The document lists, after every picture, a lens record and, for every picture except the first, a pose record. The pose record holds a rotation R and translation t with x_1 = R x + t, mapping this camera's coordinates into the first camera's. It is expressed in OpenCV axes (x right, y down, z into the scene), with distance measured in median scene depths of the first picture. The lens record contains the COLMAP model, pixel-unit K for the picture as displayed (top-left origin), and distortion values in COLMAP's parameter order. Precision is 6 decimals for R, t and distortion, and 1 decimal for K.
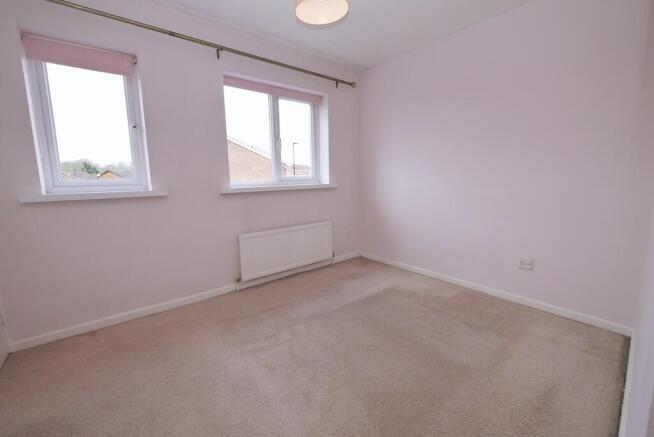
lens RADIAL K [[278.3, 0, 328.1], [0, 278.3, 215.6], [0, 0, 1]] dist [-0.001017, 0.000103]
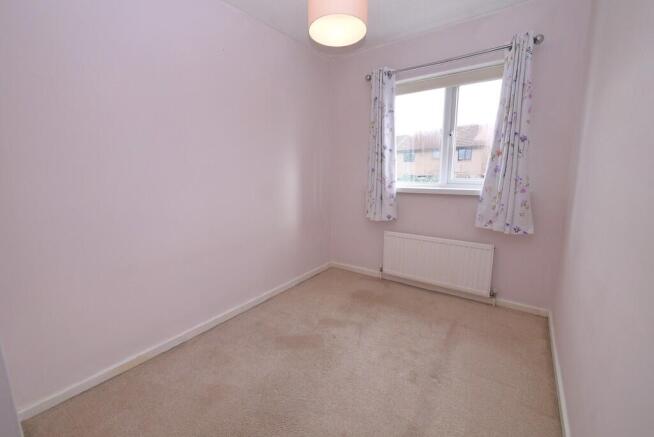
lens RADIAL K [[278.3, 0, 328.1], [0, 278.3, 215.6], [0, 0, 1]] dist [-0.001017, 0.000103]
pose [[0.204047, 0.142577, -0.968523, 0.639010], [-0.153351, 0.981779, 0.112221, -0.069395], [0.966876, 0.125626, 0.222193, 0.487252]]
